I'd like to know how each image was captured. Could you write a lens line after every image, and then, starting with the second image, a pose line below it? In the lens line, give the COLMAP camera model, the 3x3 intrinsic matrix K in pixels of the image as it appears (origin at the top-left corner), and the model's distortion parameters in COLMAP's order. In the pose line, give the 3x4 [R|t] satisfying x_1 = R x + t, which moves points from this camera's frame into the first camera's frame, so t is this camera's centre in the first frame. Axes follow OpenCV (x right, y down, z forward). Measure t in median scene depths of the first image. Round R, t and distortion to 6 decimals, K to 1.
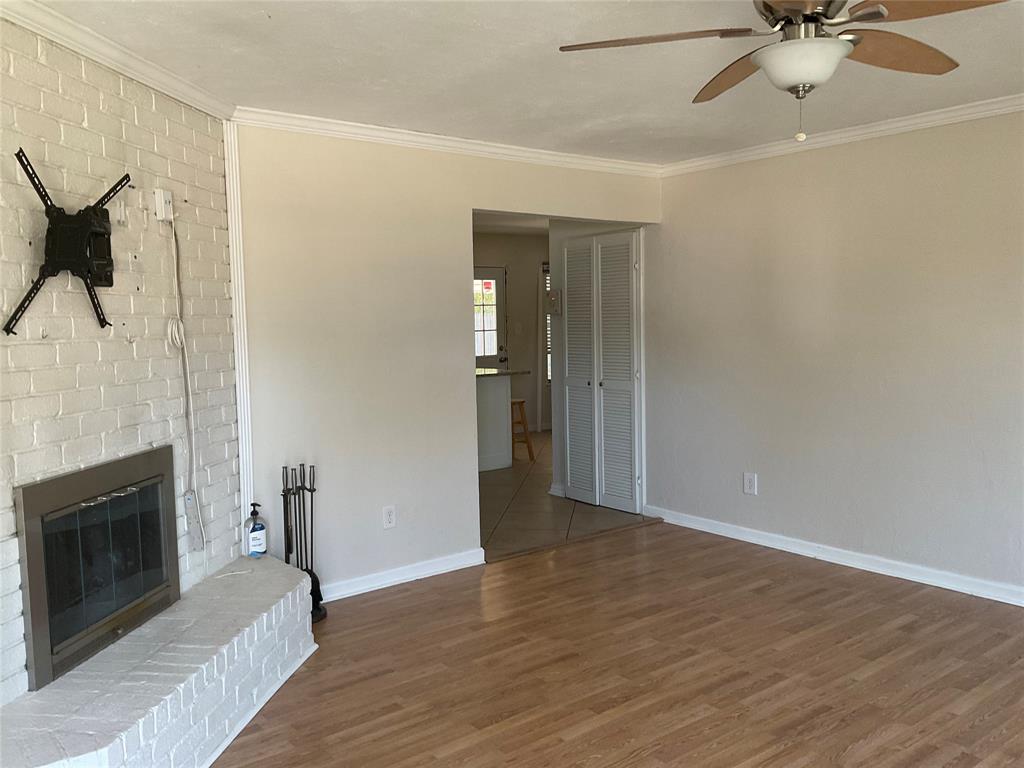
lens RADIAL K [[833.2, 0, 512.0], [0, 833.2, 384.0], [0, 0, 1]] dist [0.105521, -0.204767]
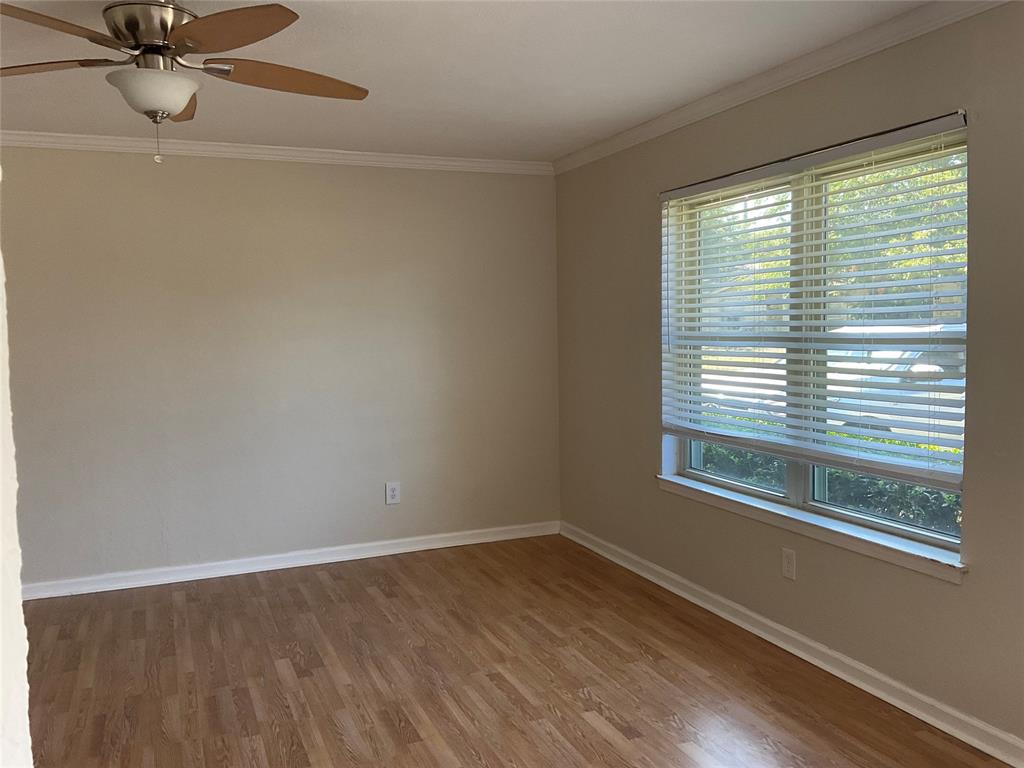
lens RADIAL K [[833.2, 0, 512.0], [0, 833.2, 384.0], [0, 0, 1]] dist [0.105521, -0.204767]
pose [[0.264911, -0.064818, 0.962092, -0.479187], [0.095852, 0.994567, 0.040613, -0.006979], [-0.959497, 0.081460, 0.269685, 0.244592]]
